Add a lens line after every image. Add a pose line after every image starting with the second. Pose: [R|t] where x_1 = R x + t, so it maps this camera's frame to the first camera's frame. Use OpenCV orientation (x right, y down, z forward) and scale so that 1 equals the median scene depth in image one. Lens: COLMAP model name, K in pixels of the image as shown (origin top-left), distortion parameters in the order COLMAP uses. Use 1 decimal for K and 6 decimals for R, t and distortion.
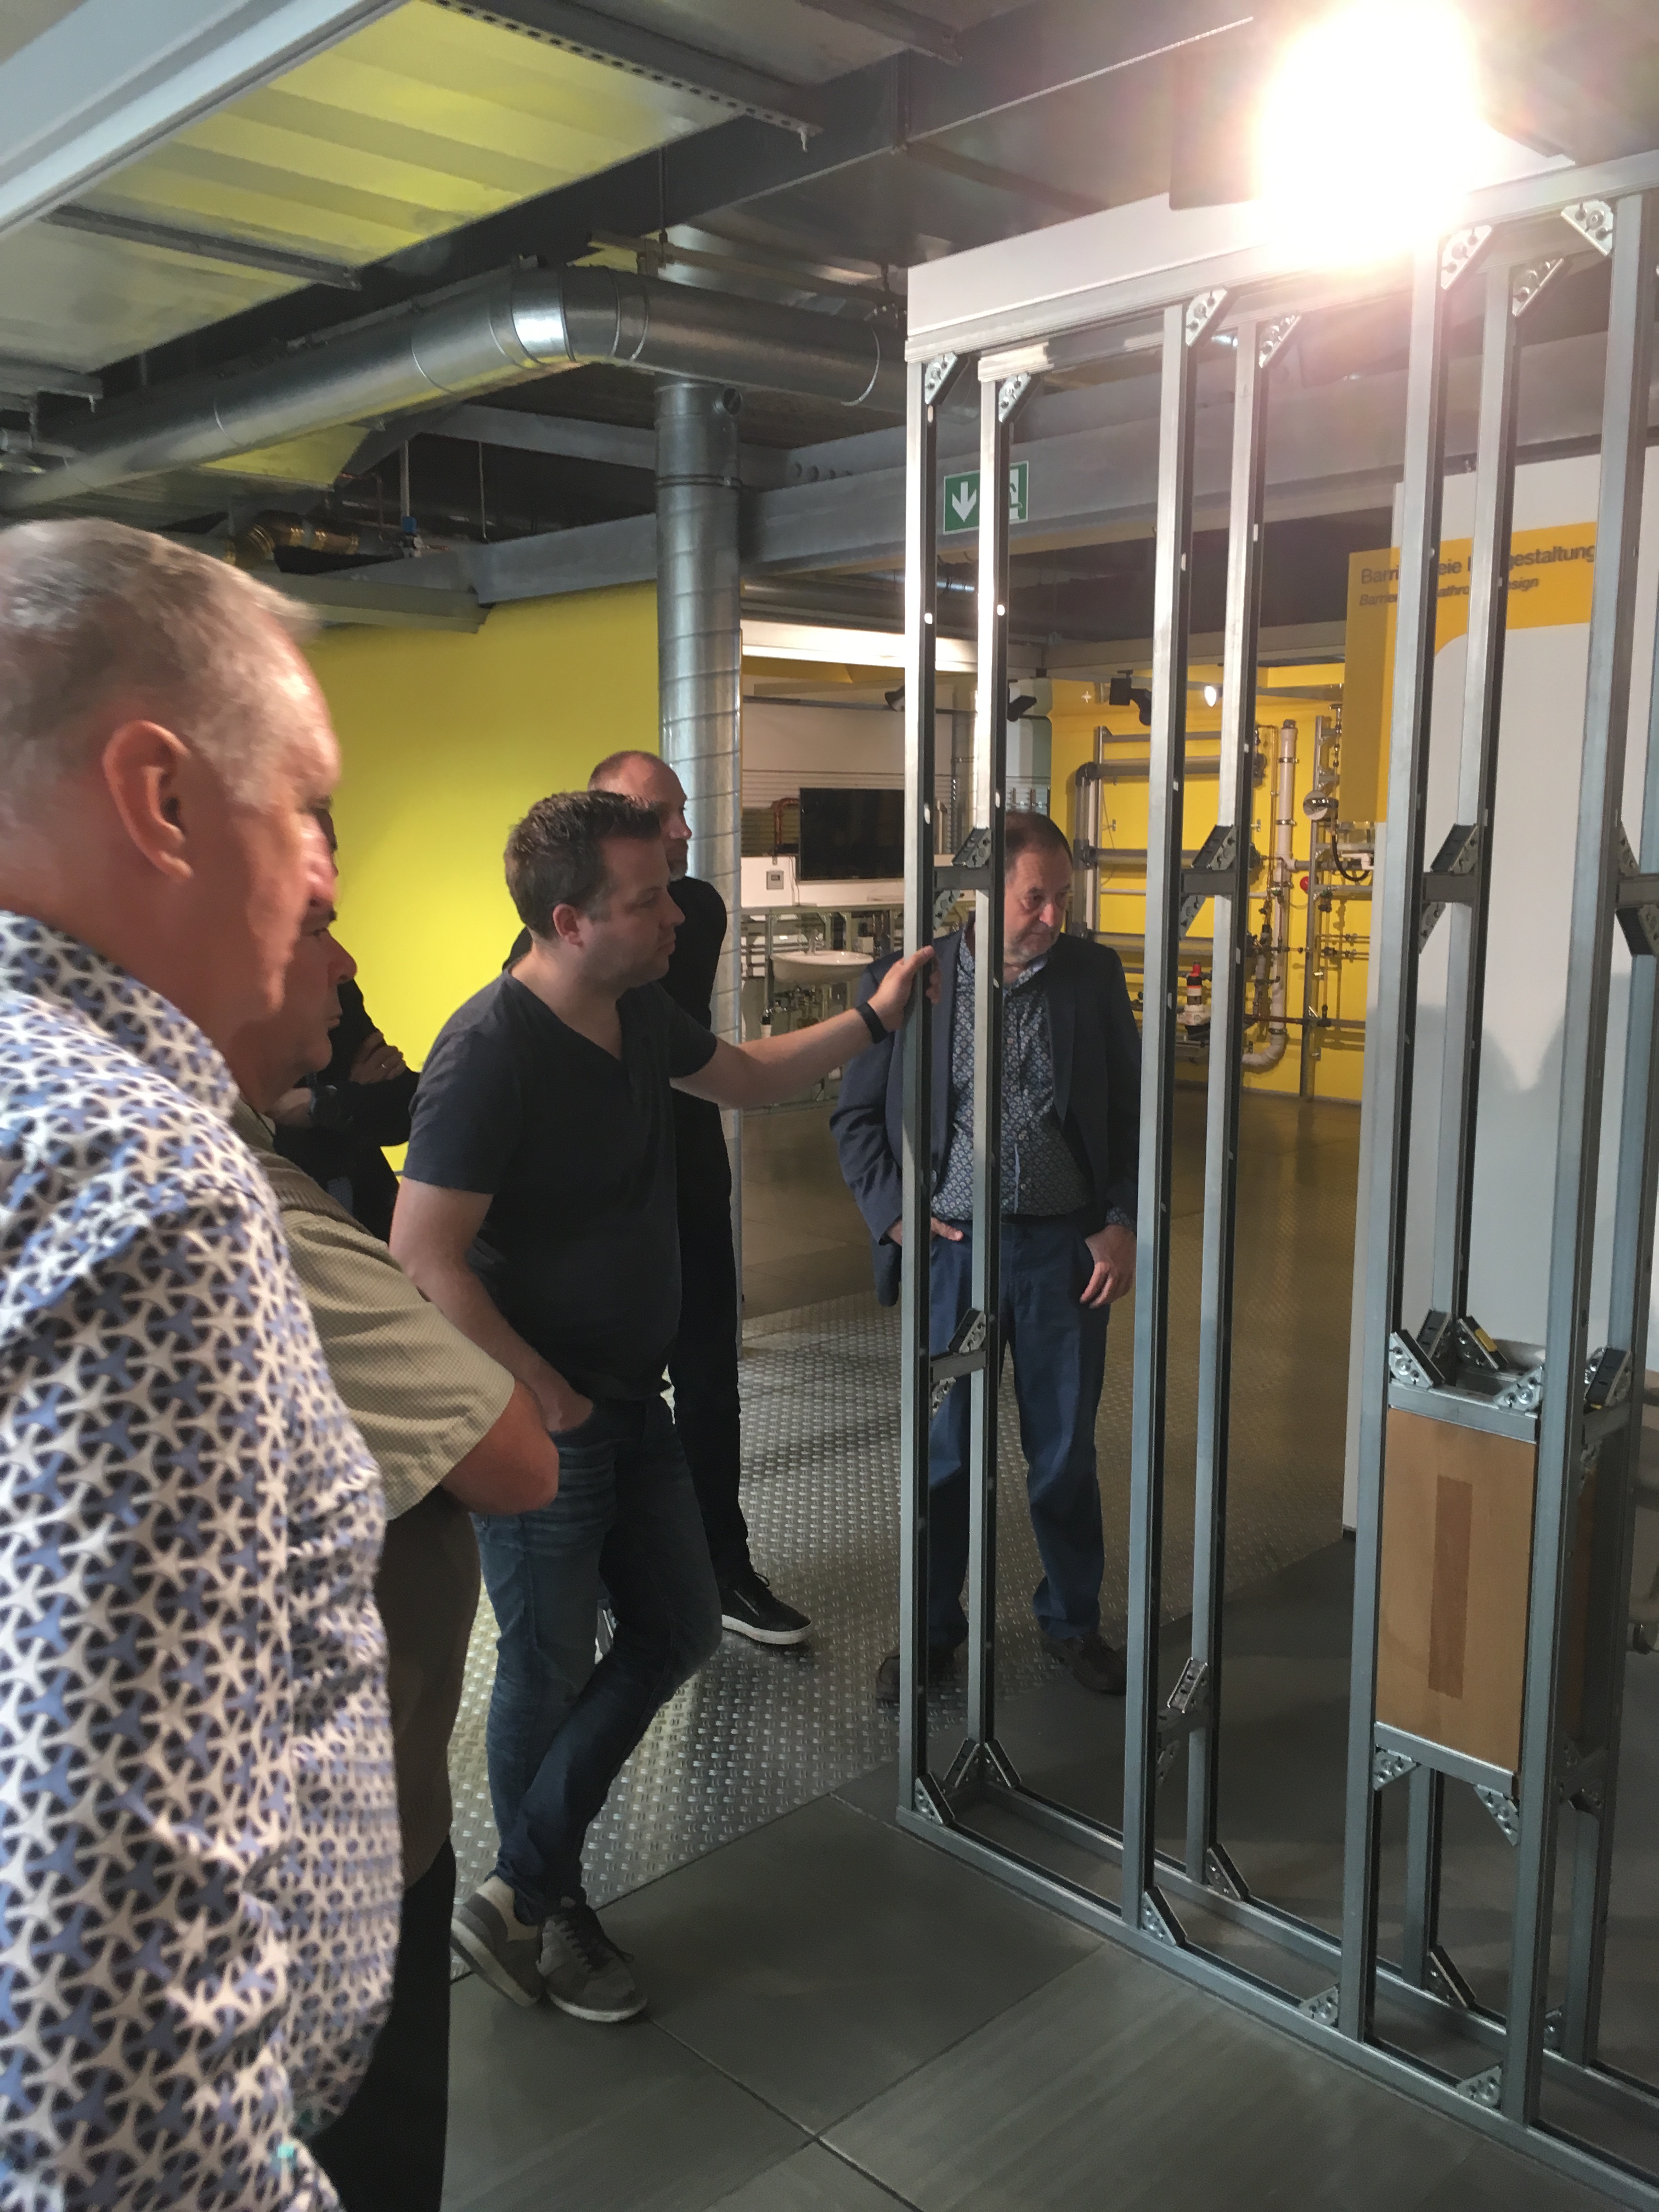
lens RADIAL K [[1918.6, 0, 826.5], [0, 1918.6, 1105.4], [0, 0, 1]] dist [0.061942, -0.089643]
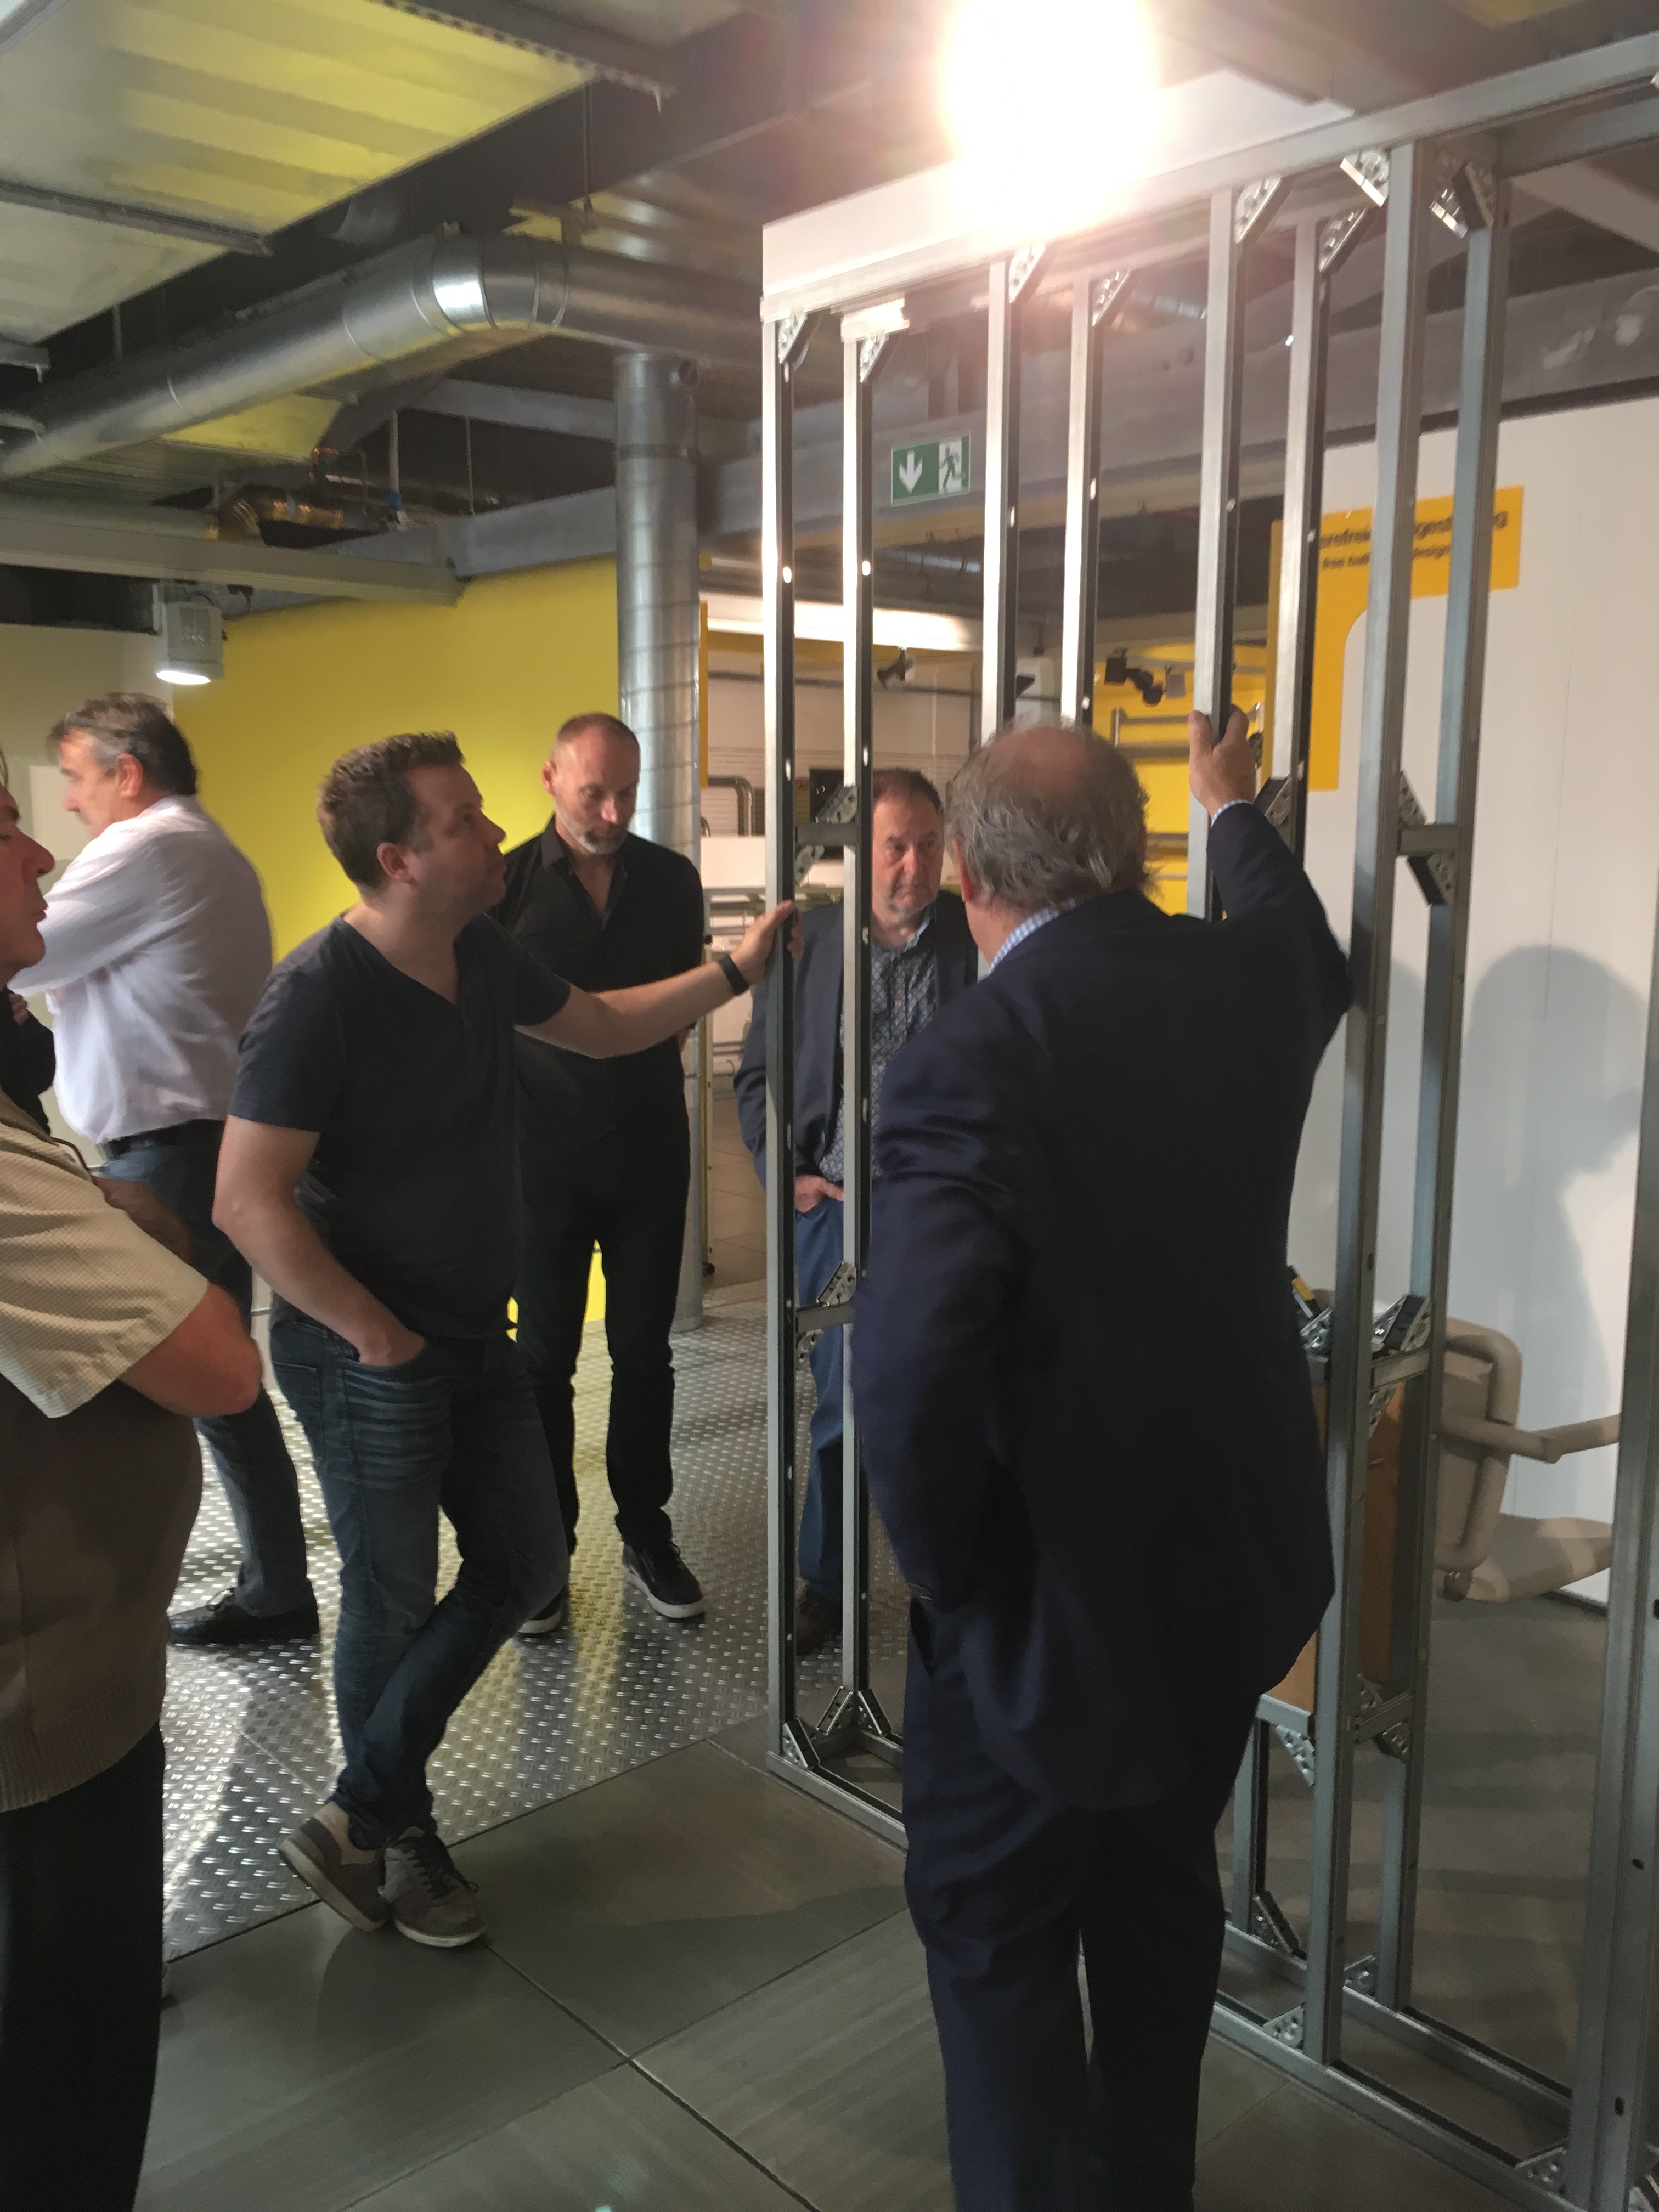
lens RADIAL K [[1918.6, 0, 834.4], [0, 1918.6, 1105.0], [0, 0, 1]] dist [0.061942, -0.089643]
pose [[0.999533, 0.010419, -0.028727, 0.112244], [-0.010262, 0.999932, 0.005610, 0.019864], [0.028783, -0.005312, 0.999572, -0.013309]]
